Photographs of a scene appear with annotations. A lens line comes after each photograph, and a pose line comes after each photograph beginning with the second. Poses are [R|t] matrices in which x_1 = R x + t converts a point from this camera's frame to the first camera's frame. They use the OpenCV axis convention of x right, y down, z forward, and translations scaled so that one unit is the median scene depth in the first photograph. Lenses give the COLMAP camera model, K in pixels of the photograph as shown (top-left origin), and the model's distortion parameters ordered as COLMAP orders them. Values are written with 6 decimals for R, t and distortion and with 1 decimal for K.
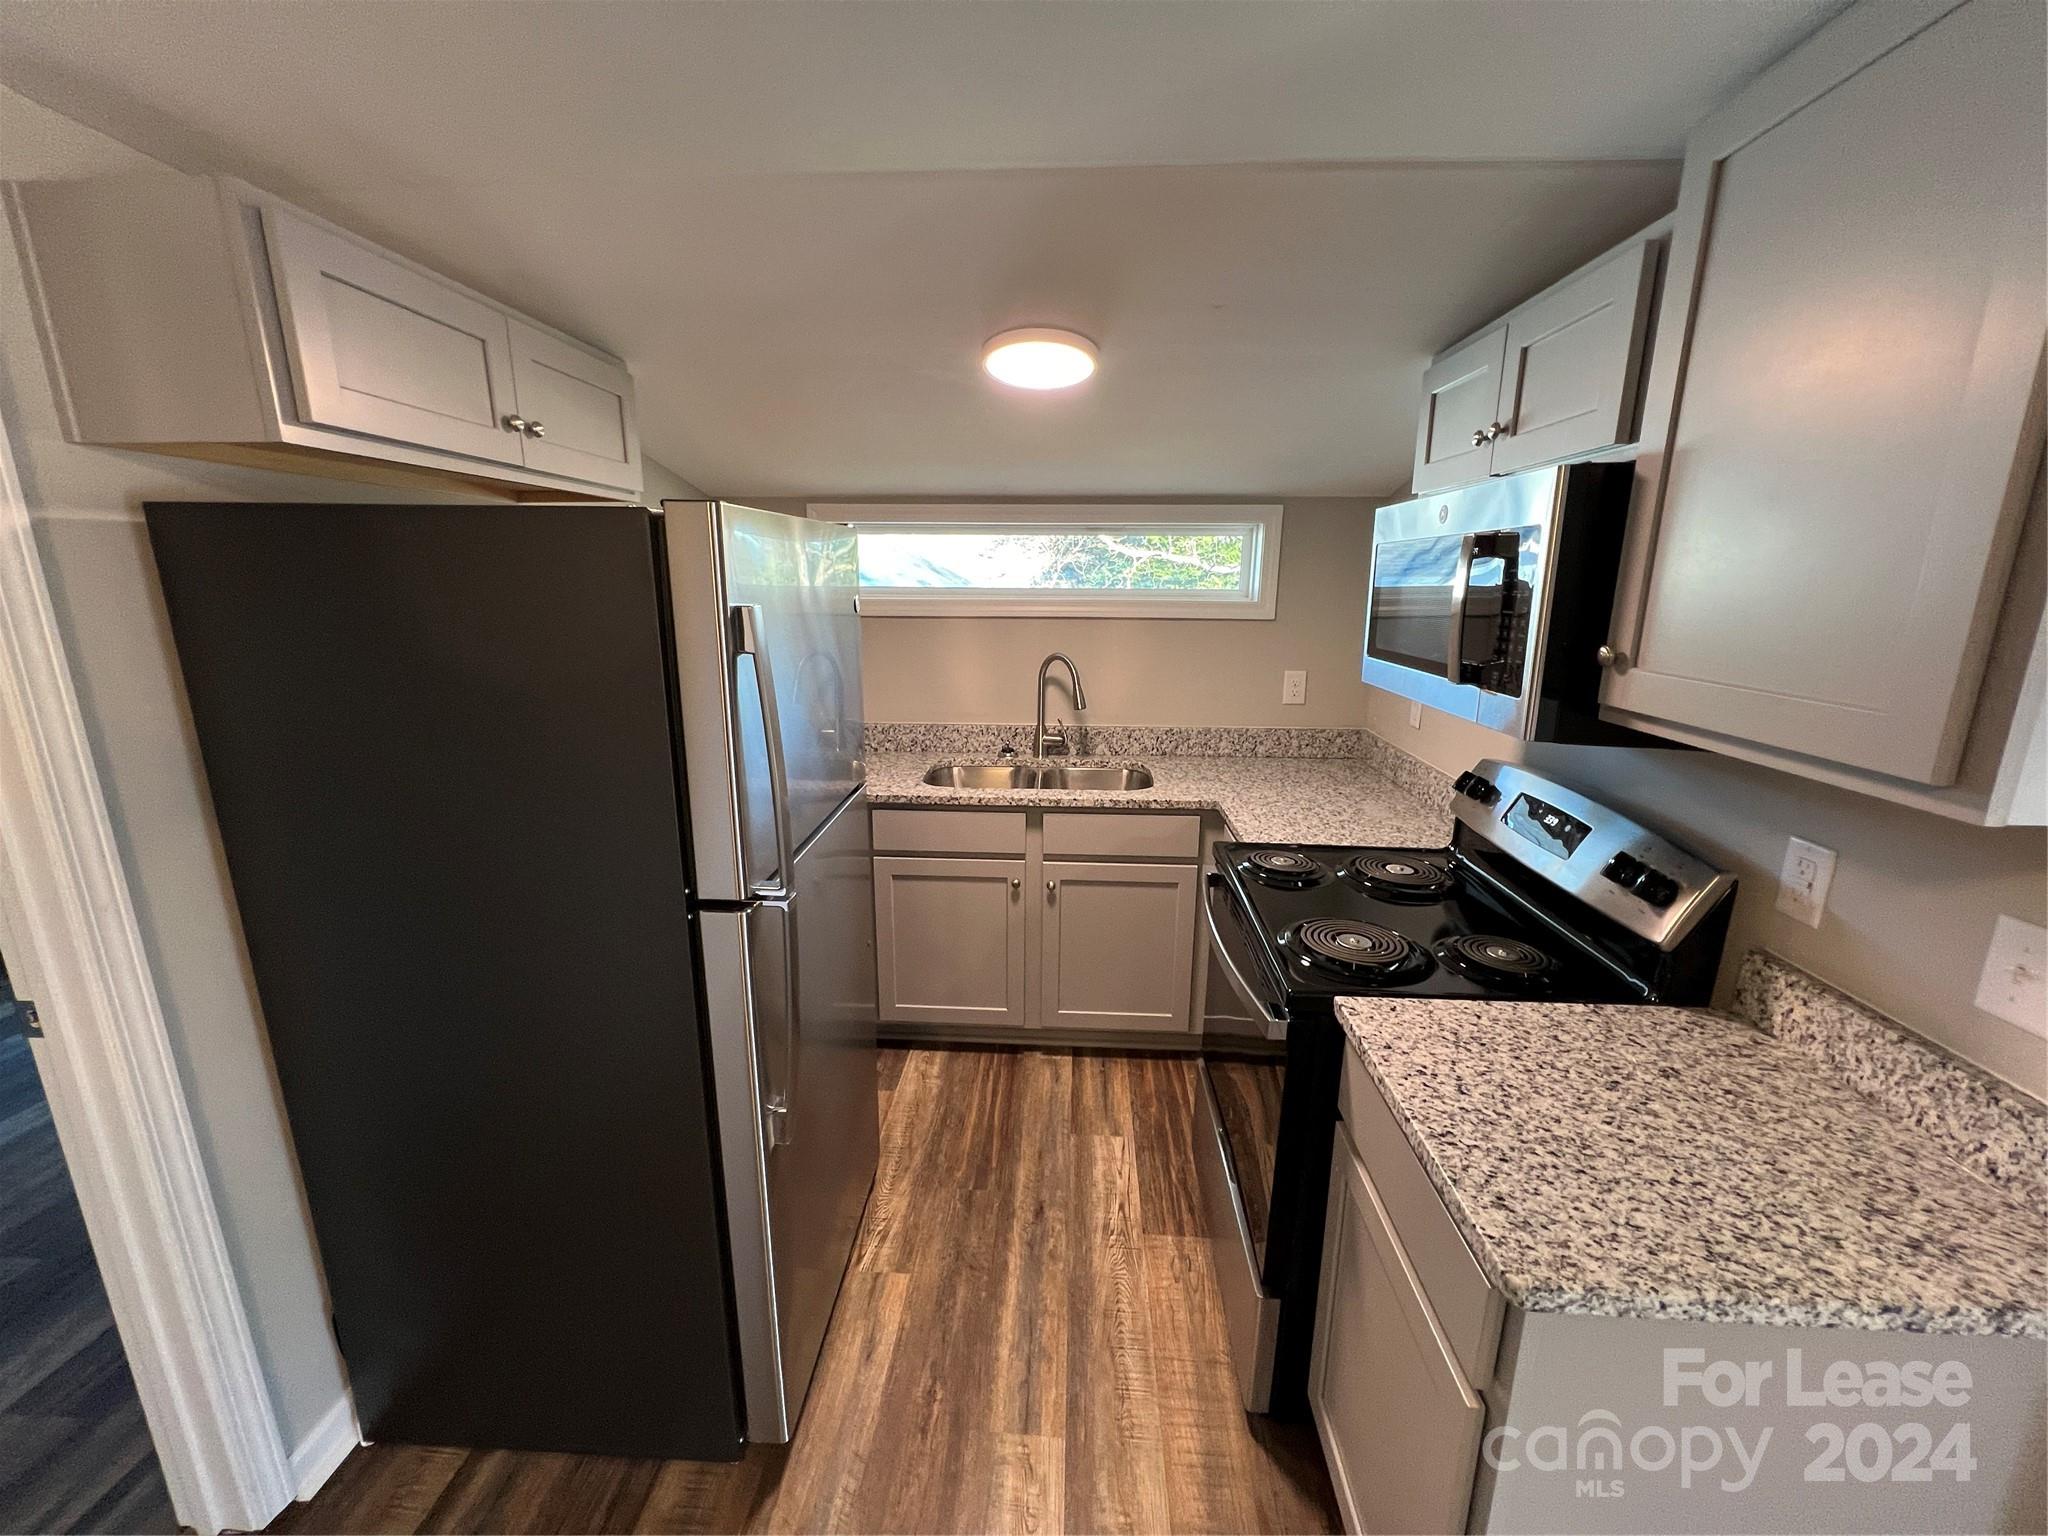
lens RADIAL K [[816.2, 0, 1021.8], [0, 816.2, 770.9], [0, 0, 1]] dist [-0.000881, -0.000002]
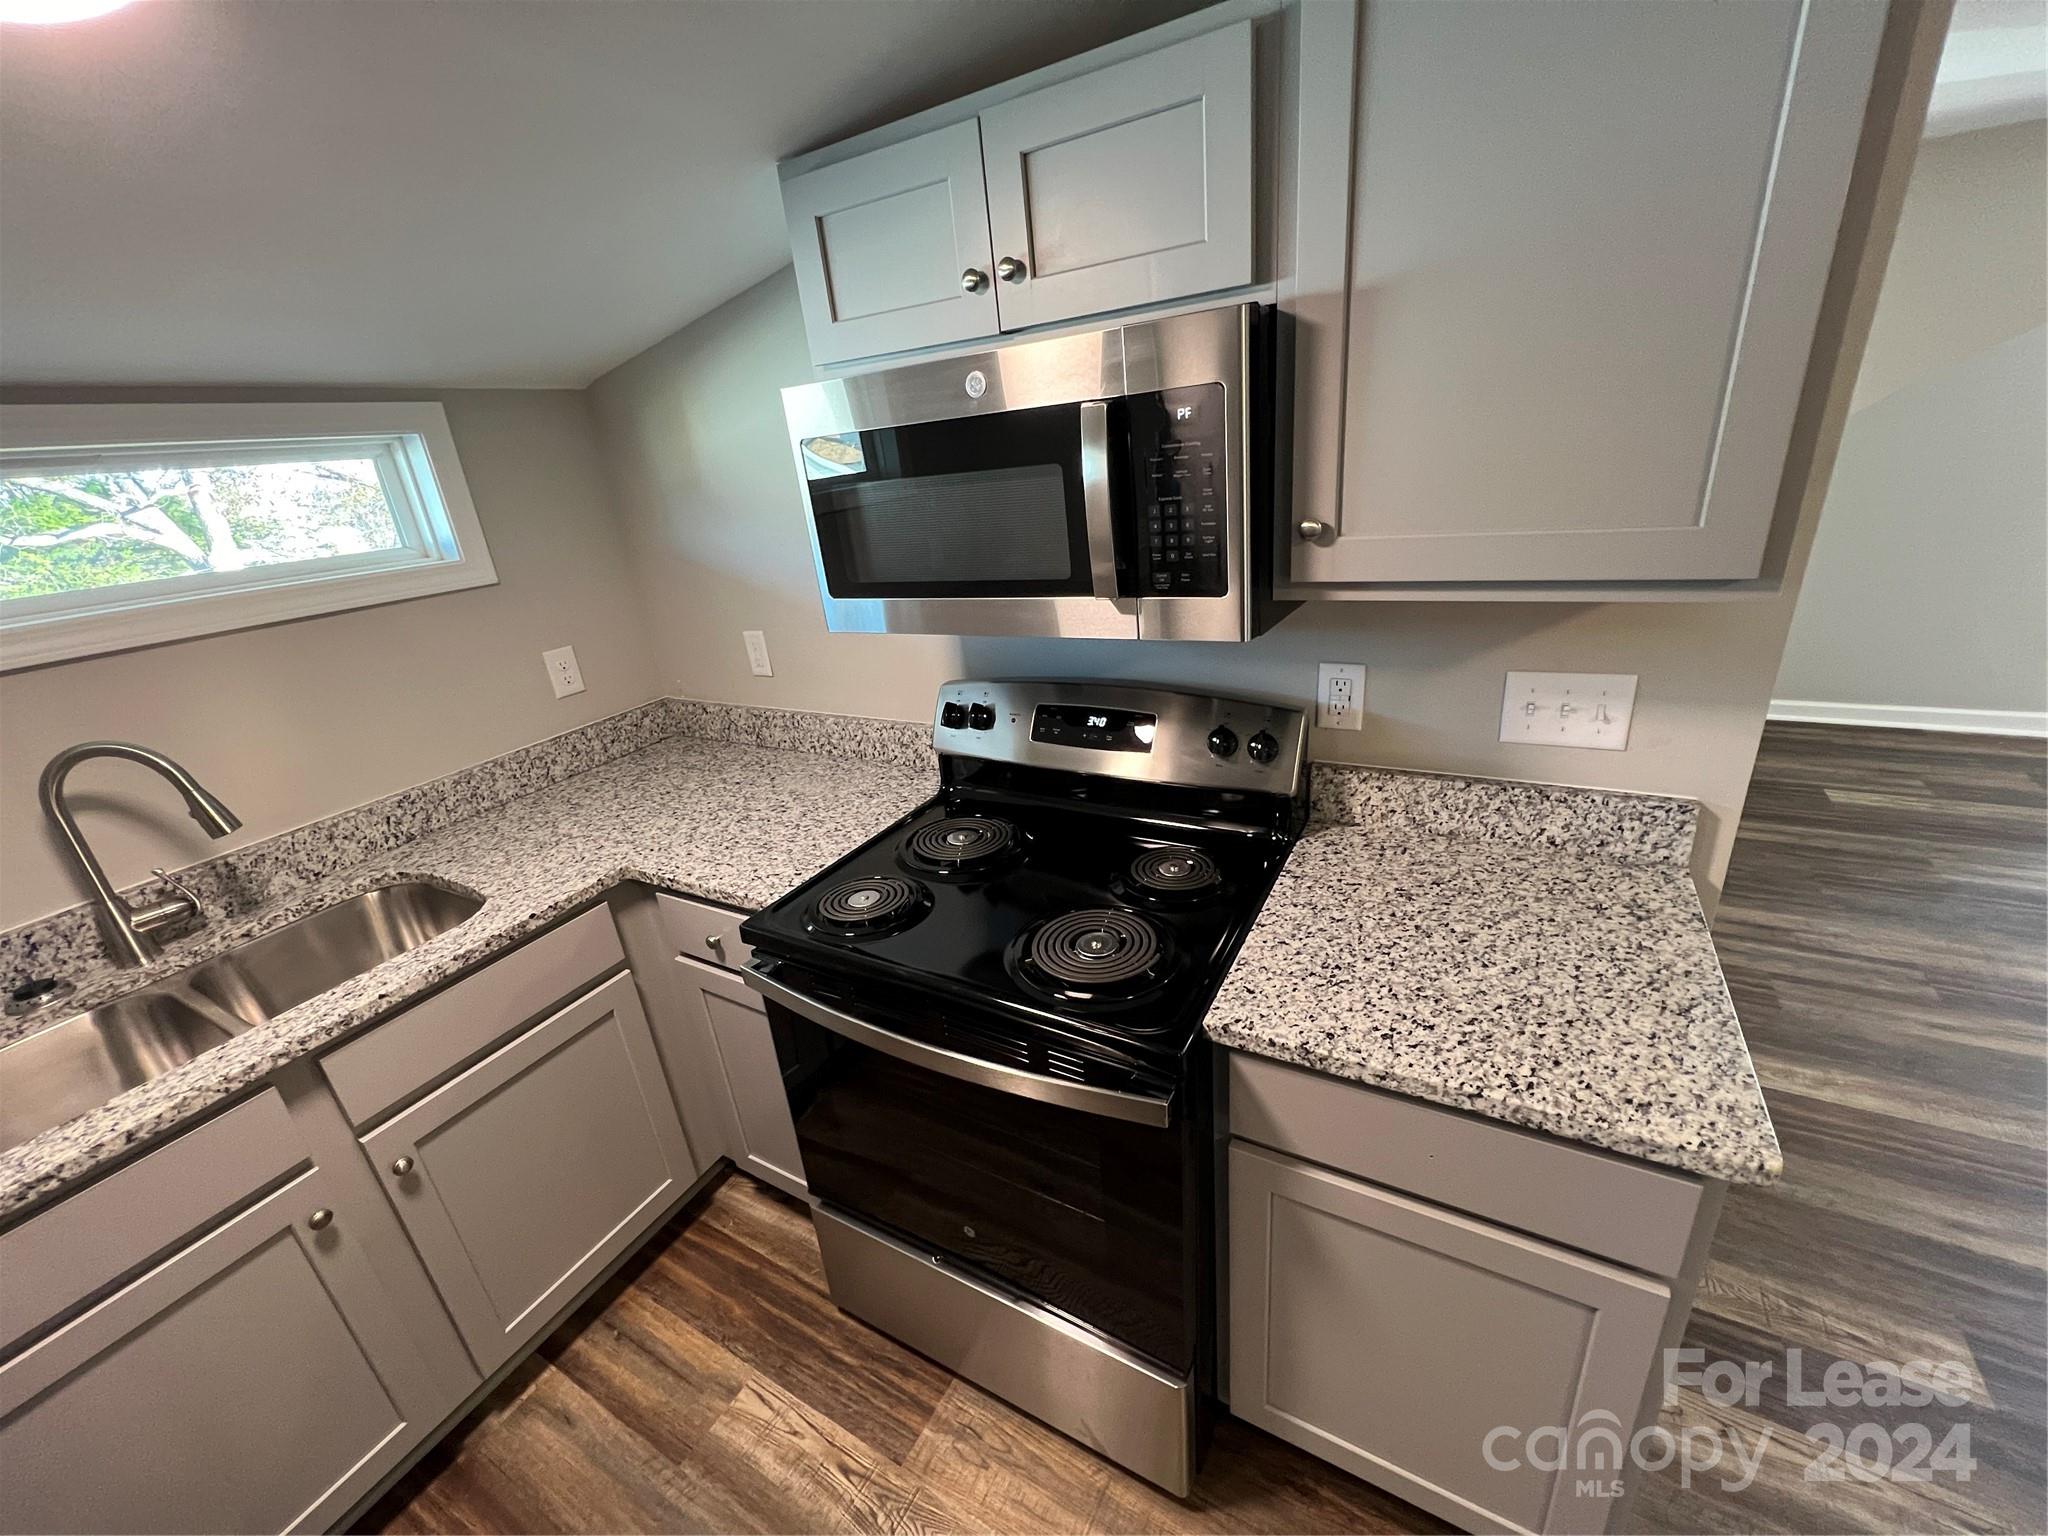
lens RADIAL K [[816.2, 0, 1021.8], [0, 816.2, 770.9], [0, 0, 1]] dist [-0.000881, -0.000002]
pose [[0.431242, -0.374702, 0.820749, -0.176177], [0.303991, 0.916836, 0.258845, -0.144053], [-0.849482, 0.137876, 0.509284, 0.532700]]
